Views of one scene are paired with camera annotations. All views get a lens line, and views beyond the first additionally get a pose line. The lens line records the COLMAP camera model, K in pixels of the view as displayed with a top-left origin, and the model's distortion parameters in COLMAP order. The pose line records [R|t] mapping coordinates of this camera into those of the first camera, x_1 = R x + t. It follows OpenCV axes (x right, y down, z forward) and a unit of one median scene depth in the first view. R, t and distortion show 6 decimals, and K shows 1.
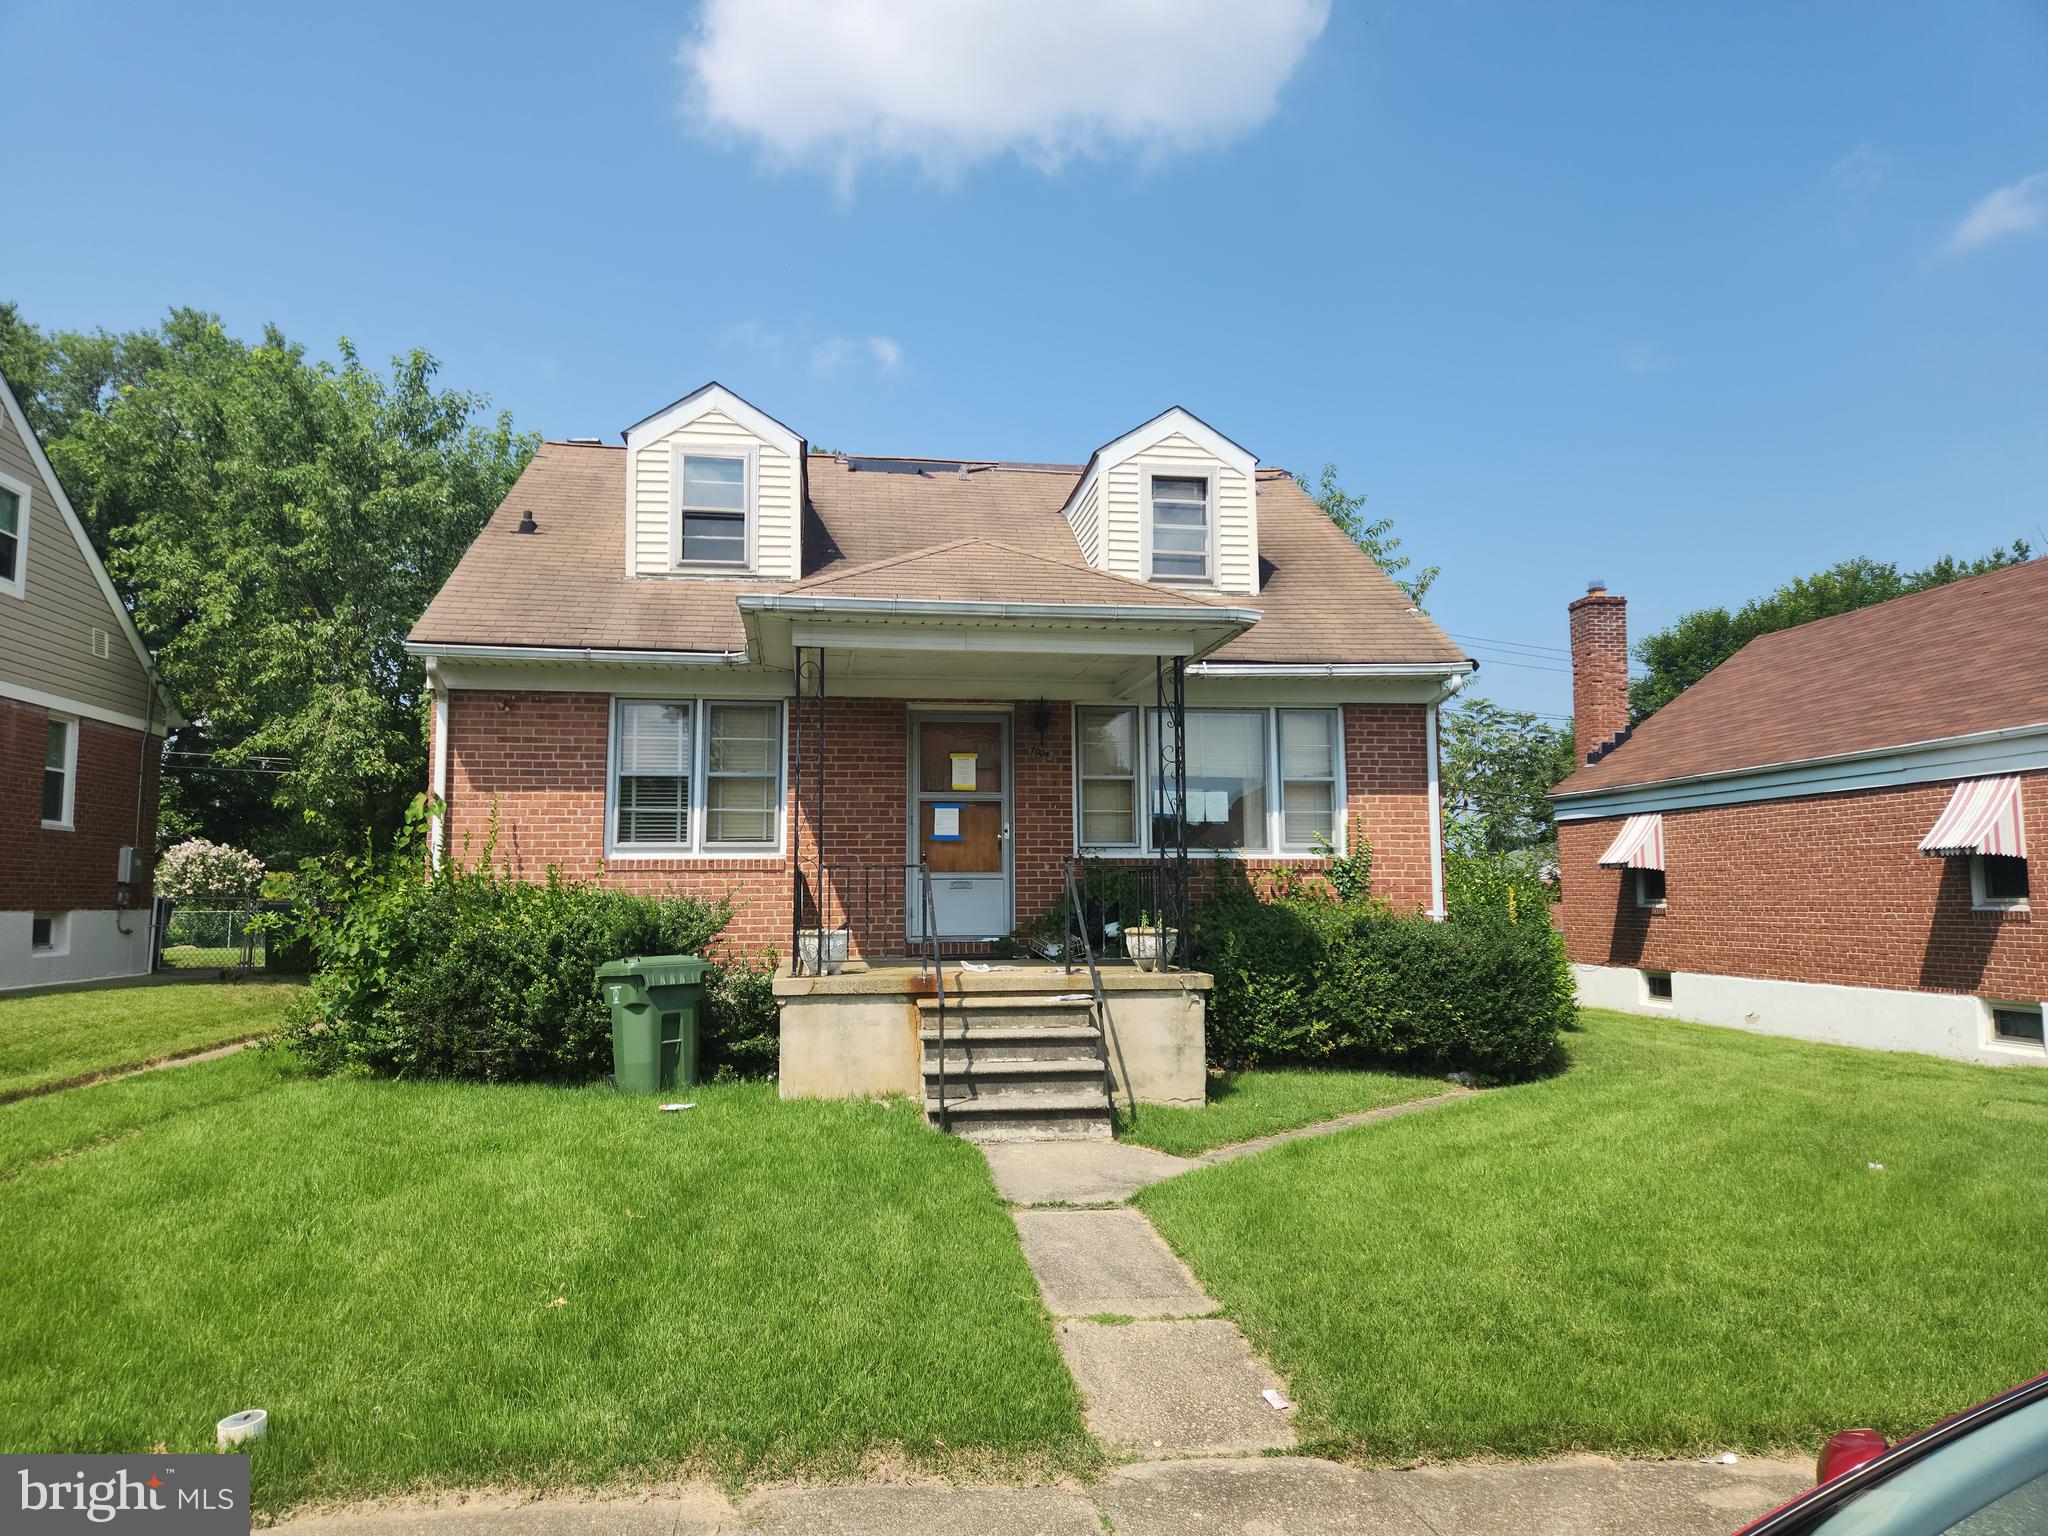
lens RADIAL K [[1382.6, 0, 1033.1], [0, 1382.6, 762.2], [0, 0, 1]] dist [0.032519, -0.003325]
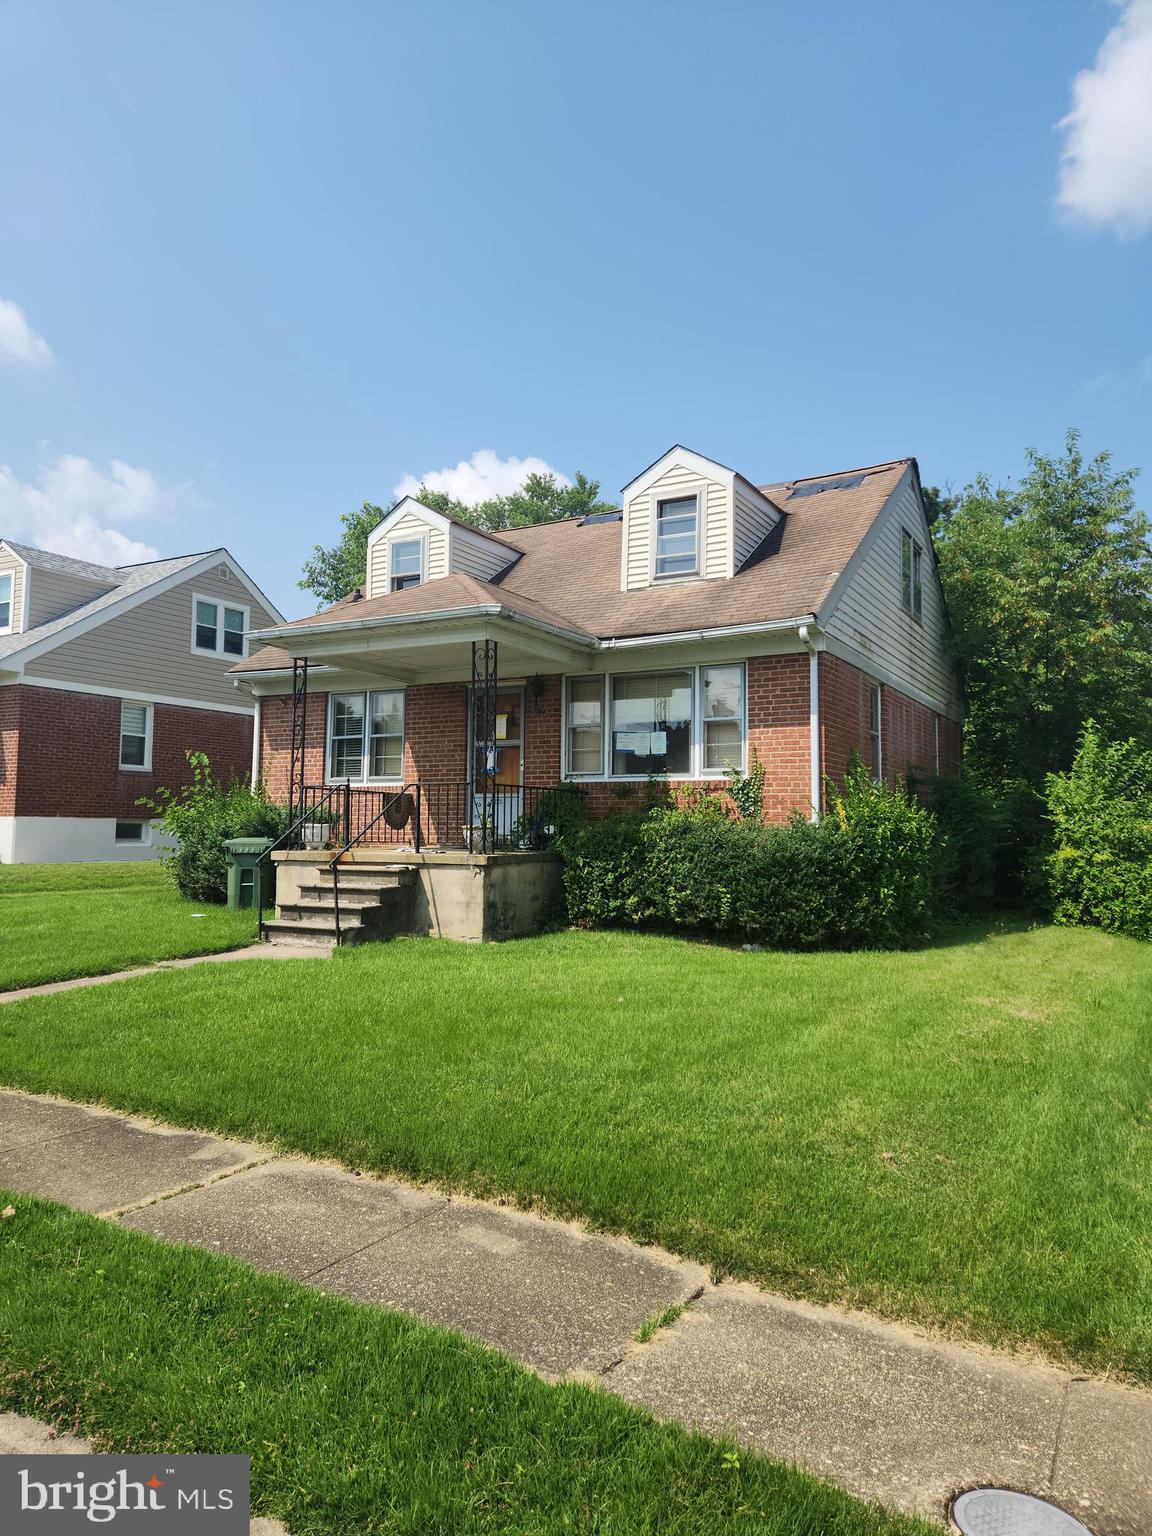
lens RADIAL K [[1026.9, 0, 577.4], [0, 1026.9, 775.3], [0, 0, 1]] dist [0.041195, 0.000028]
pose [[0.794698, -0.022706, -0.606580, 0.689730], [0.047454, 0.998566, 0.024792, 0.035620], [0.605147, -0.048487, 0.794636, 0.150865]]
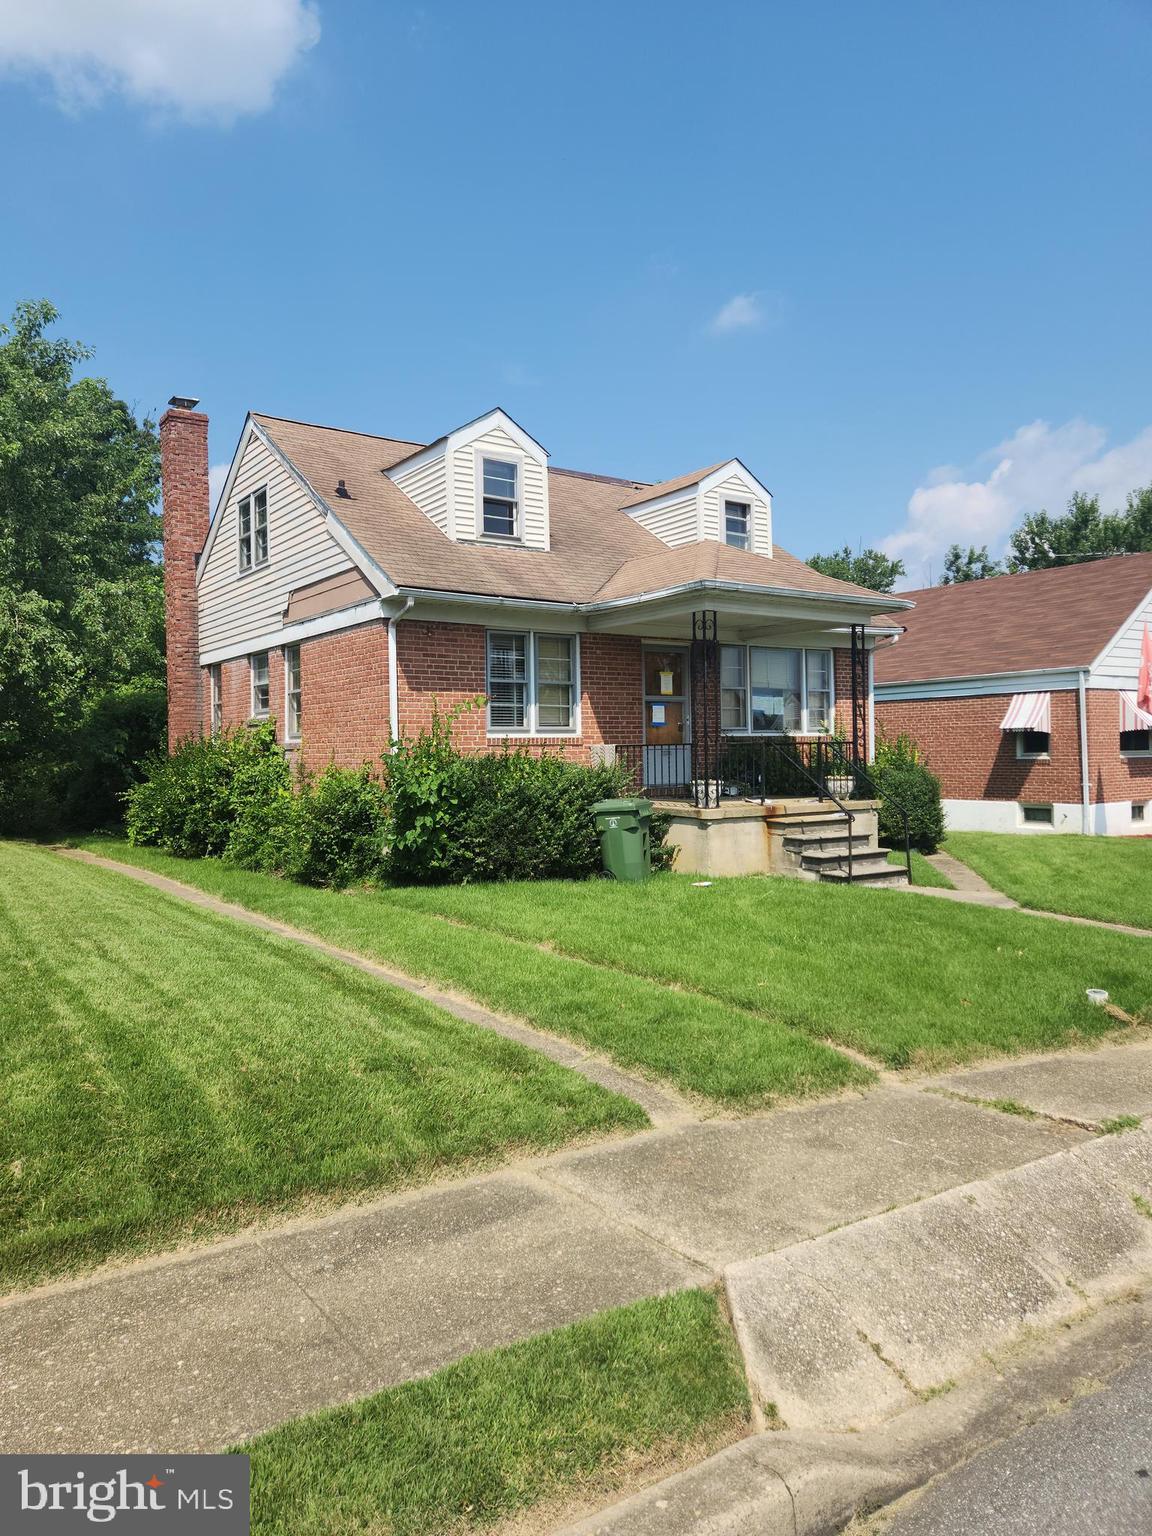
lens RADIAL K [[1036.9, 0, 578.9], [0, 1036.9, 763.2], [0, 0, 1]] dist [0.032519, -0.003325]
pose [[0.890719, -0.012964, 0.454370, -0.686802], [-0.036319, 0.994368, 0.099567, -0.016894], [-0.453102, -0.105189, 0.885231, -0.040449]]
